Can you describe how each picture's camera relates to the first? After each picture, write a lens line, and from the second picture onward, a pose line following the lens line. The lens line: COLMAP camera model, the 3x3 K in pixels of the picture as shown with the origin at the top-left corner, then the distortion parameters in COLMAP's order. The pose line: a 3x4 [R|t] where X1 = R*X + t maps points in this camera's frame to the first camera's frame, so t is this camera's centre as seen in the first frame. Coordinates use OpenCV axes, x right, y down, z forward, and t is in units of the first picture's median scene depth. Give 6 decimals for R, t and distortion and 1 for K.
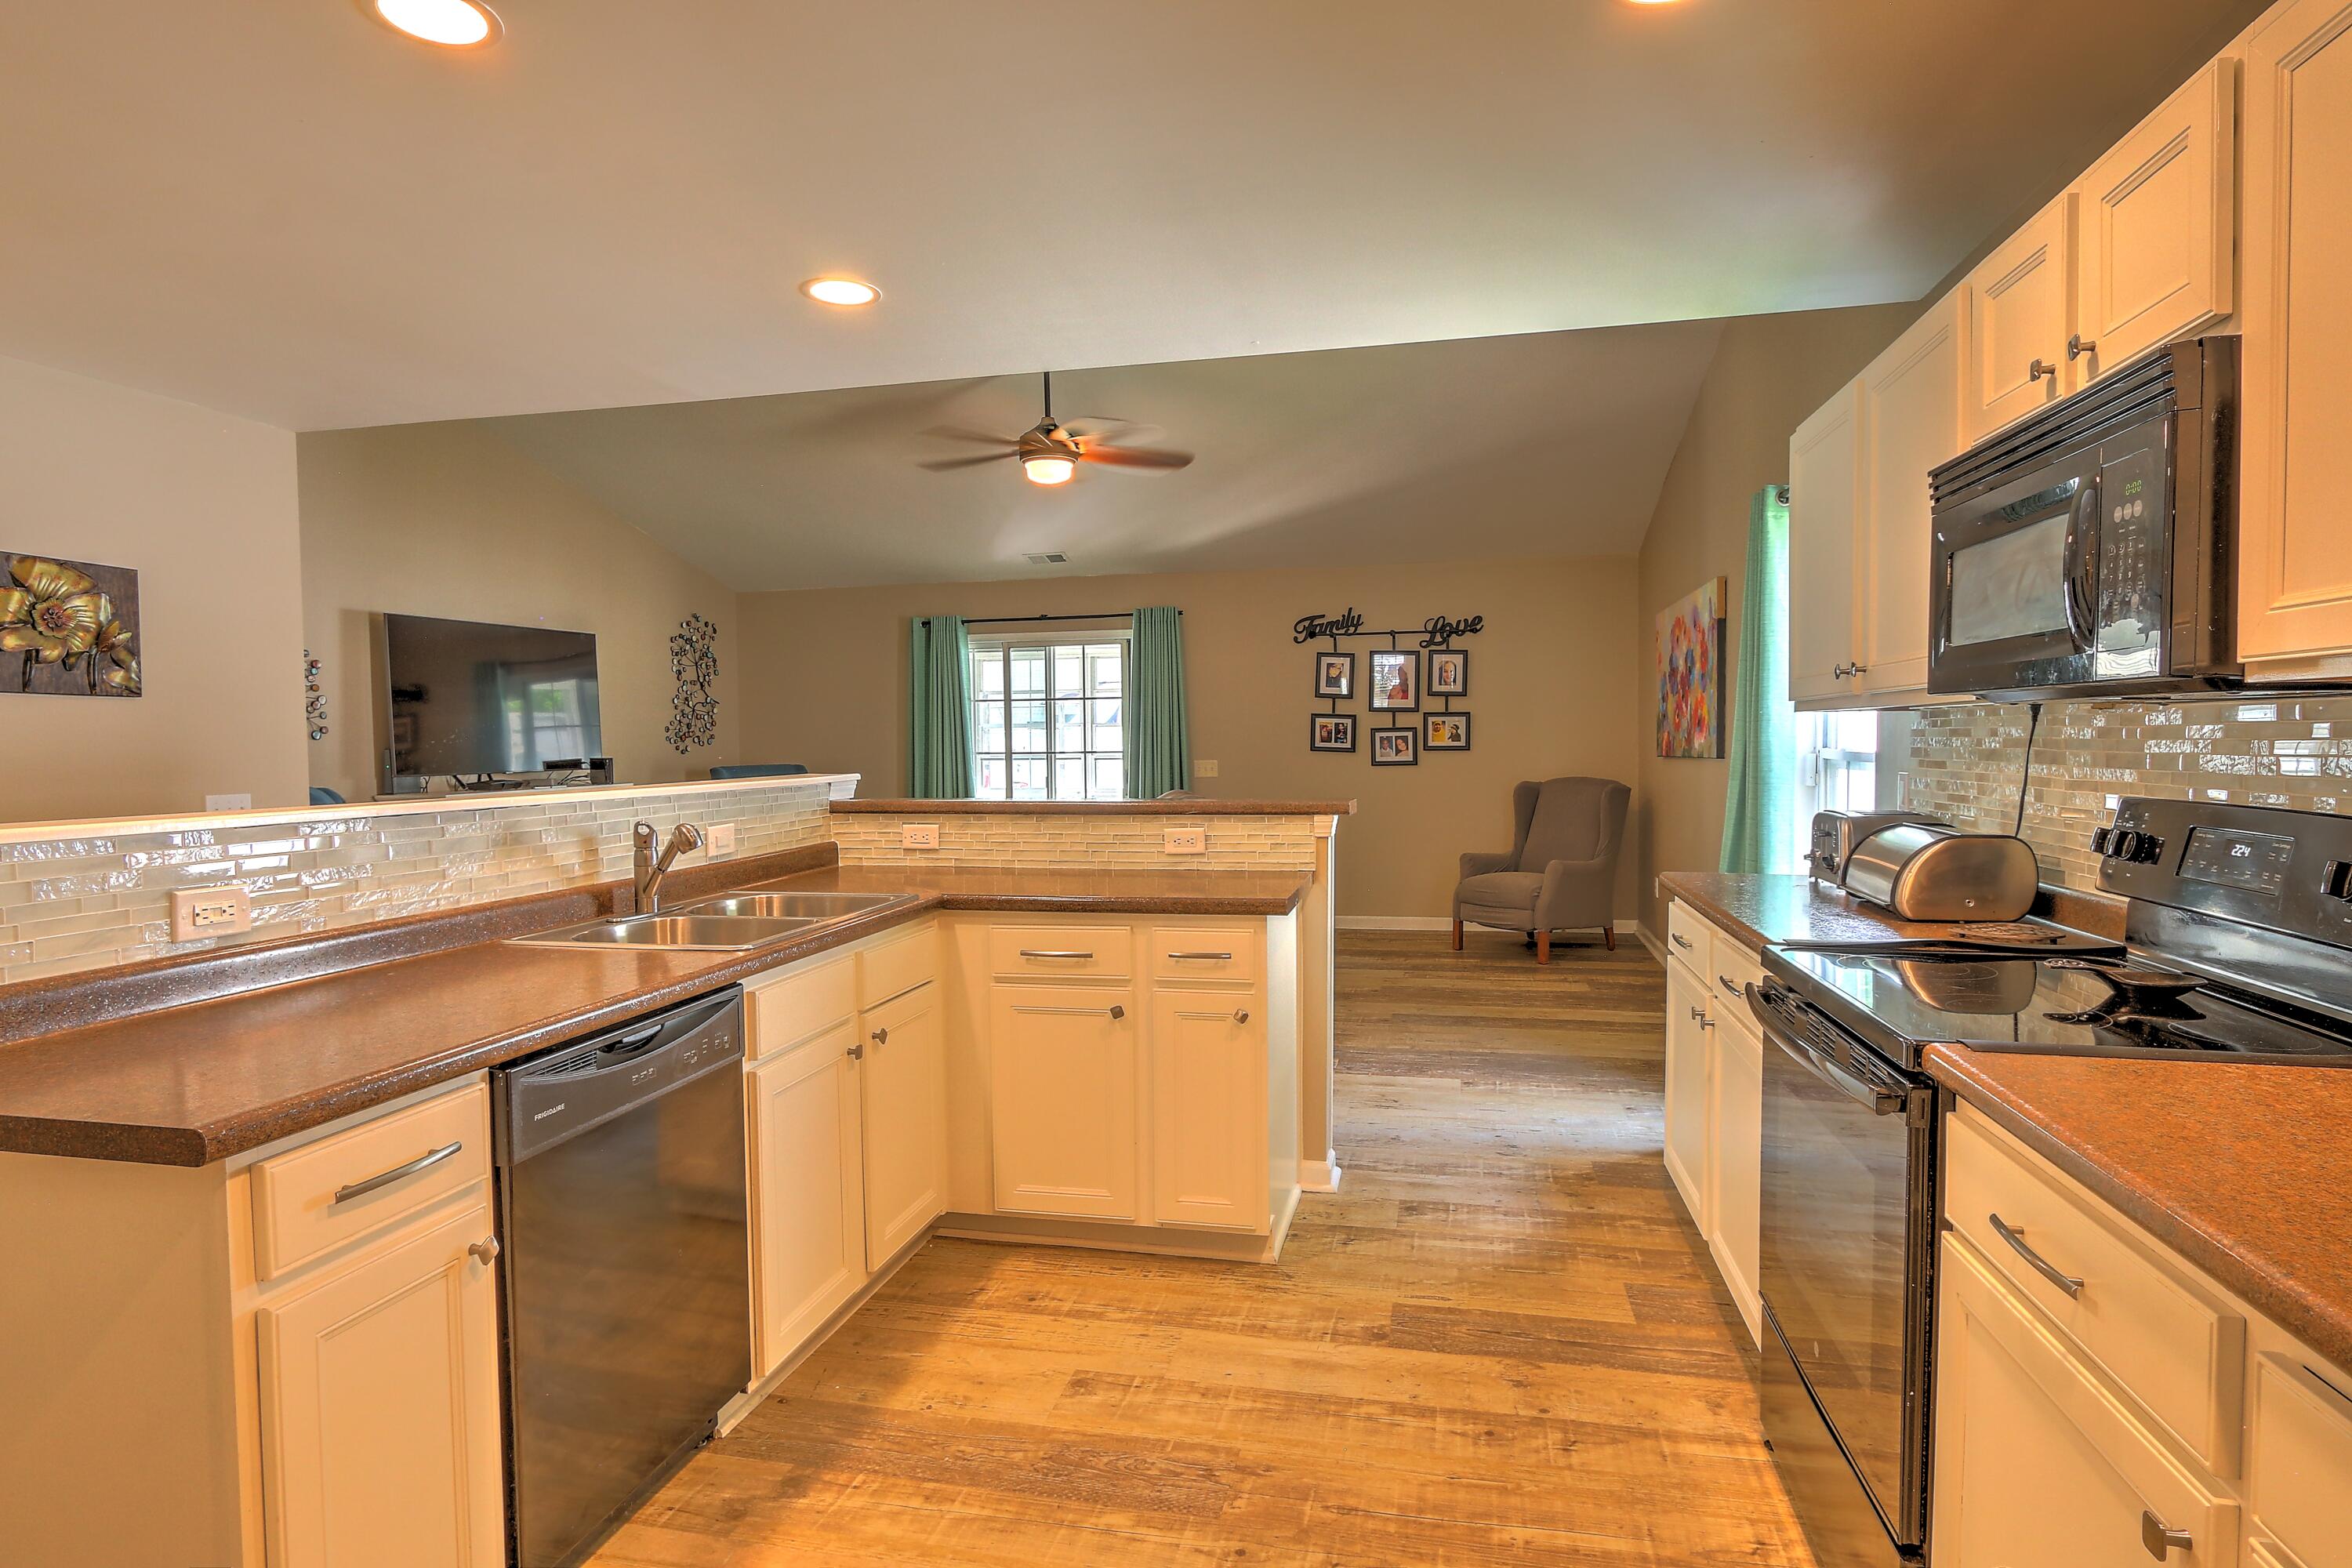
lens RADIAL K [[1275.1, 0, 1169.3], [0, 1275.1, 789.1], [0, 0, 1]] dist [-0.012744, 0.005276]
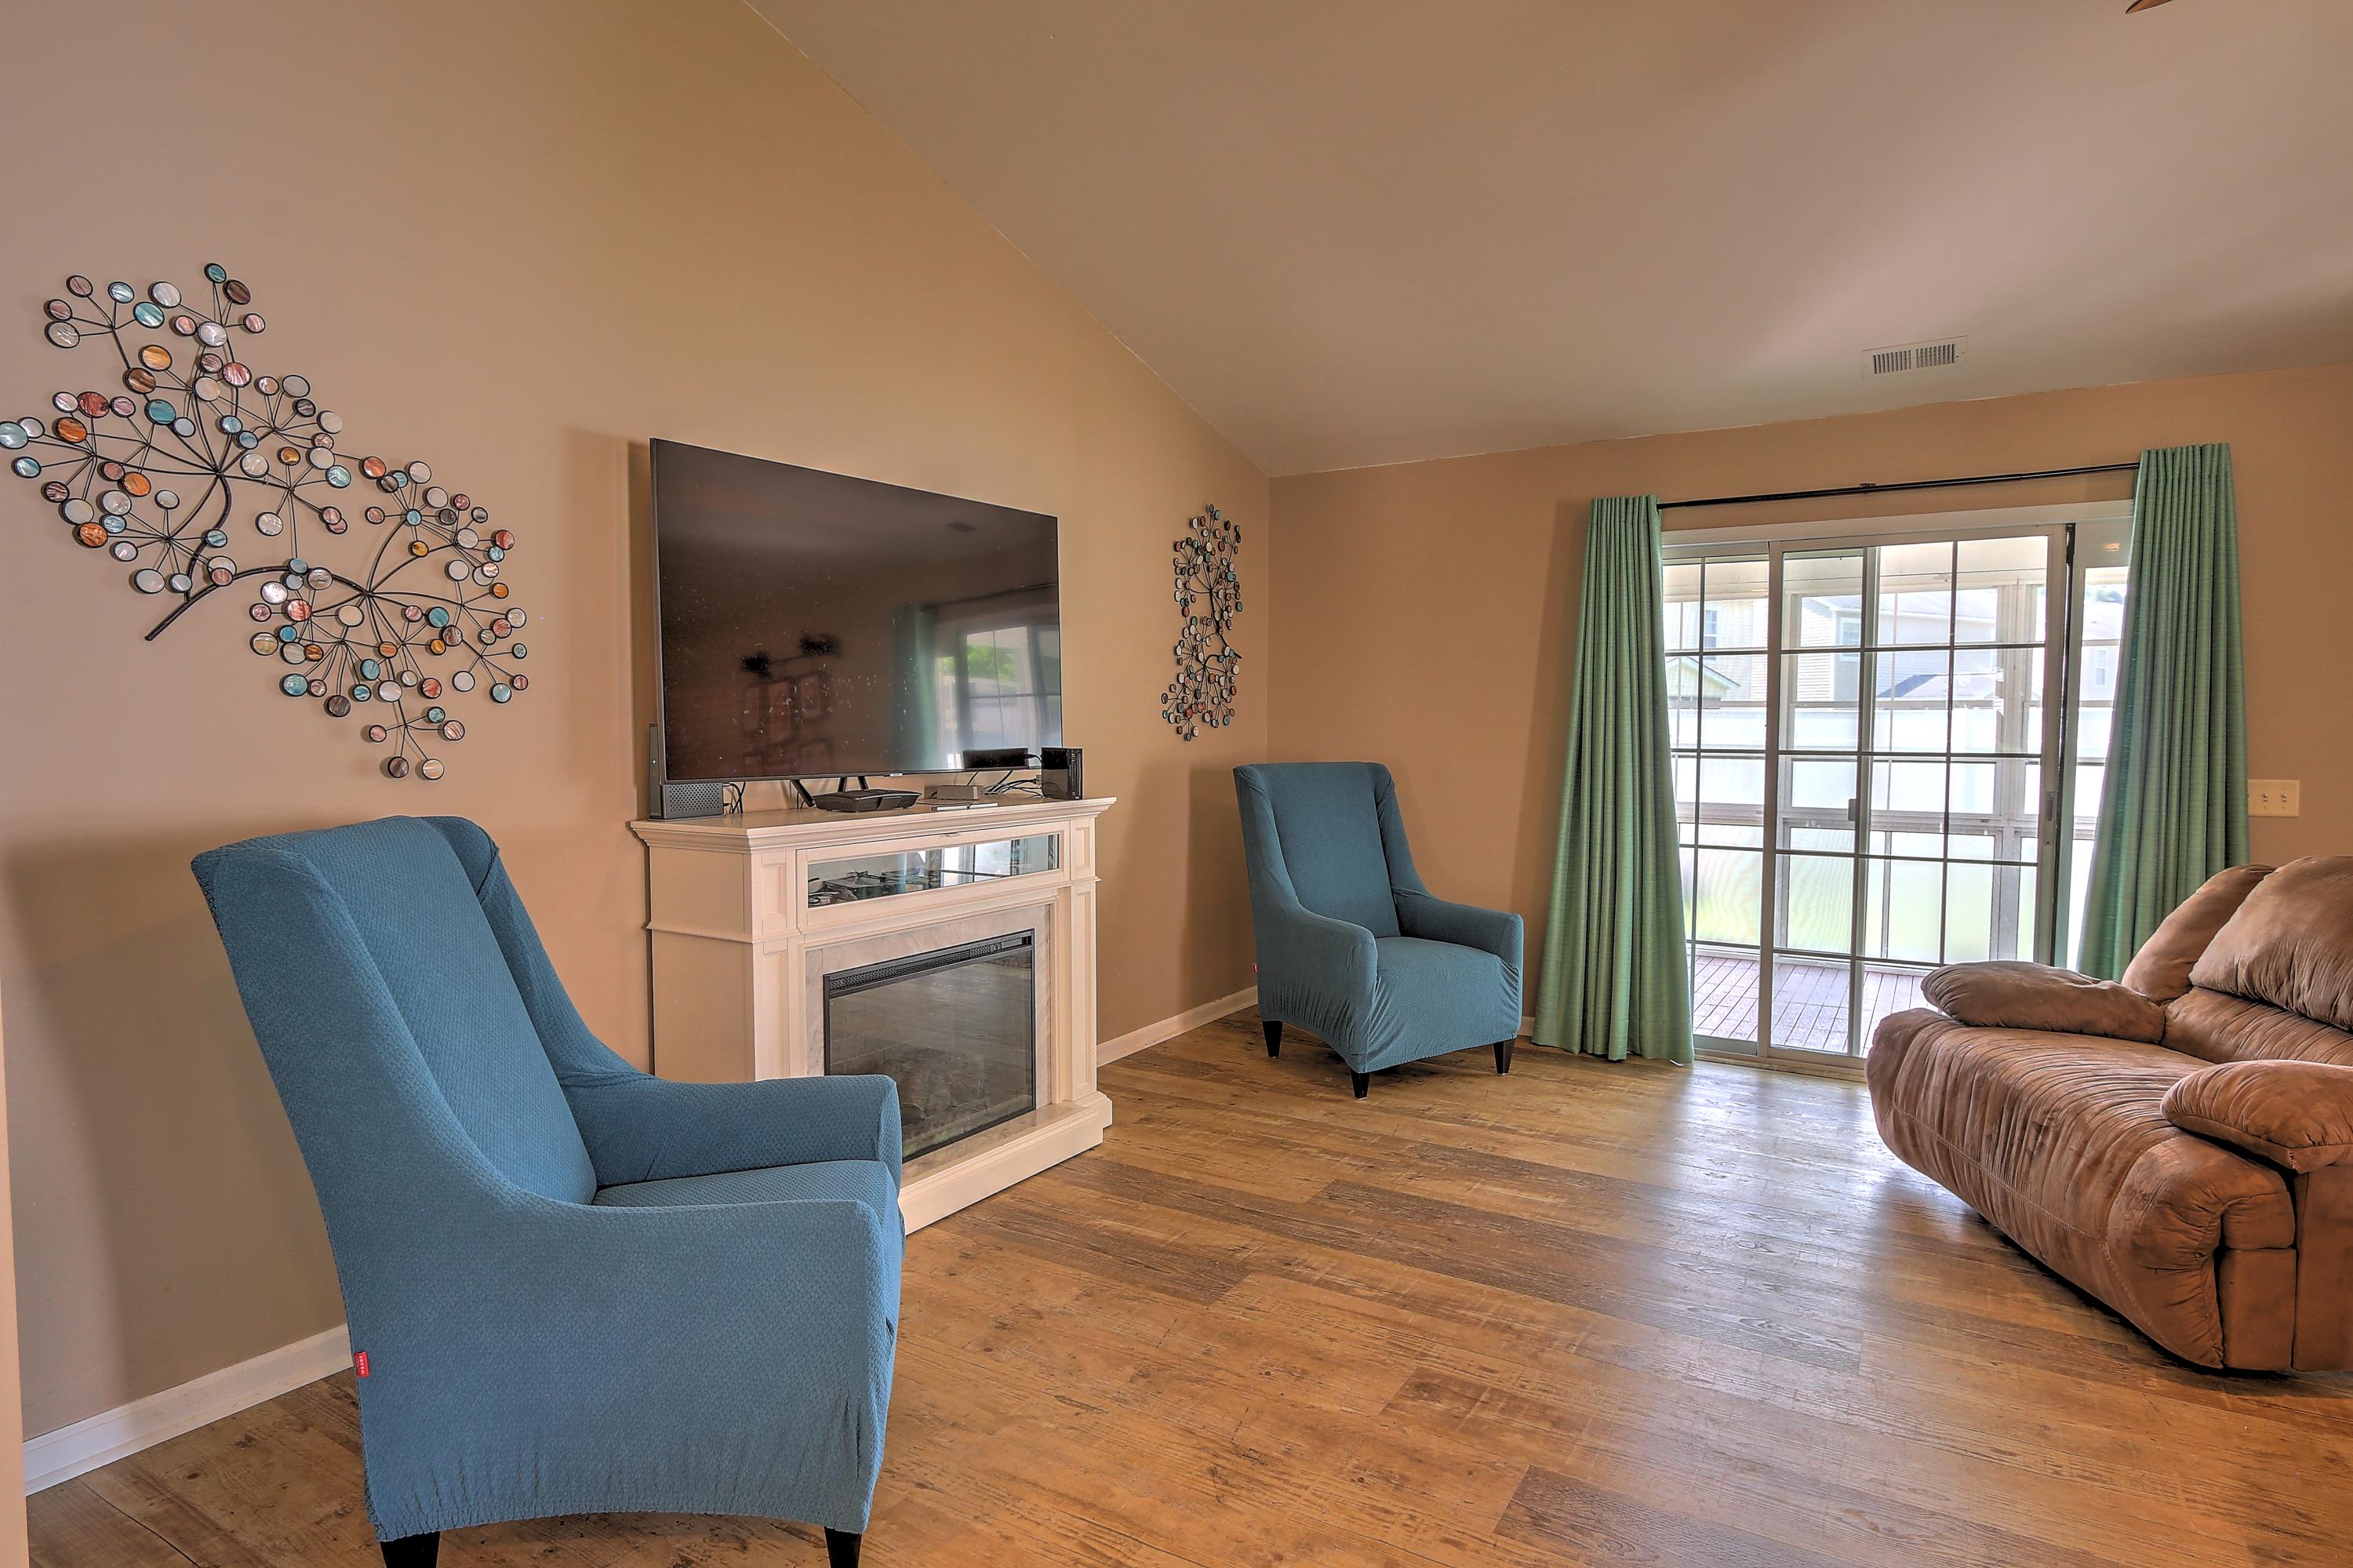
lens RADIAL K [[1275.7, 0, 1163.9], [0, 1275.7, 778.6], [0, 0, 1]] dist [-0.012744, 0.005276]
pose [[0.944753, 0.030685, -0.326342, -0.206335], [-0.029154, 0.999529, 0.009582, -0.016141], [0.326483, 0.000461, 0.945203, 0.453729]]
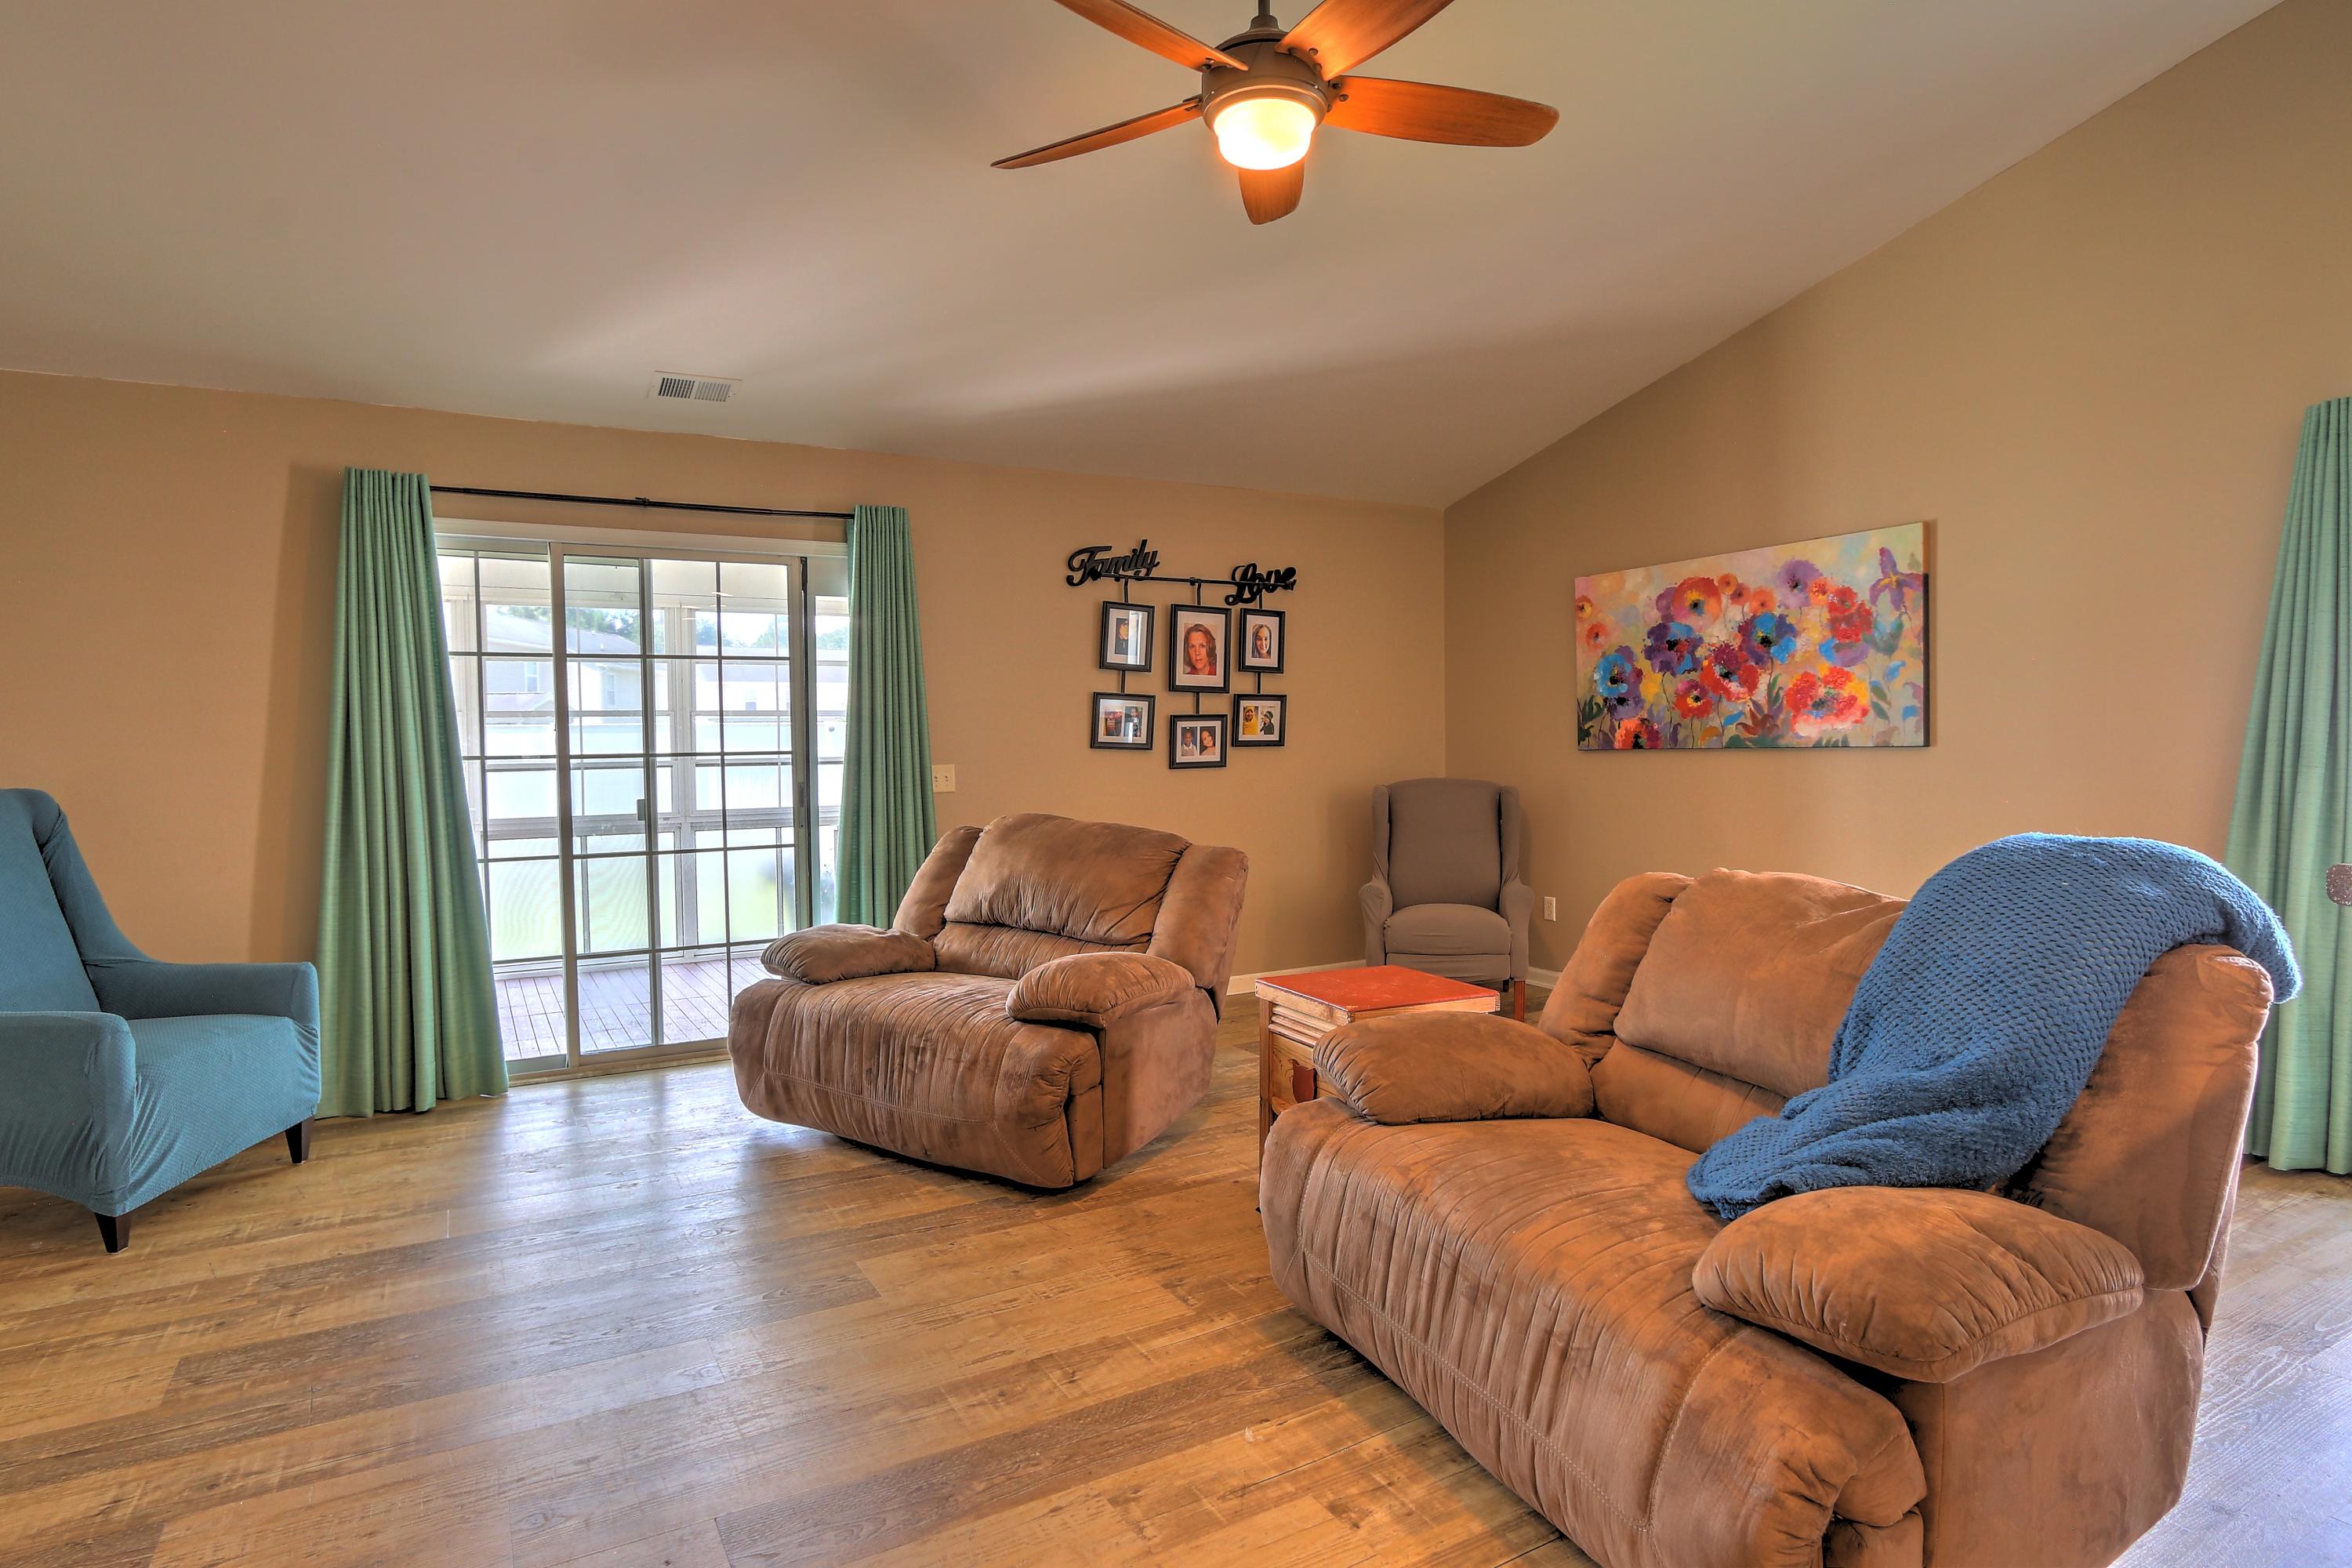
lens RADIAL K [[1275.1, 0, 1151.9], [0, 1275.1, 781.7], [0, 0, 1]] dist [-0.012744, 0.005276]
pose [[0.741896, -0.021667, 0.670164, -0.318123], [0.030886, 0.999521, -0.001877, -0.010471], [-0.669803, 0.022091, 0.742210, 0.490971]]
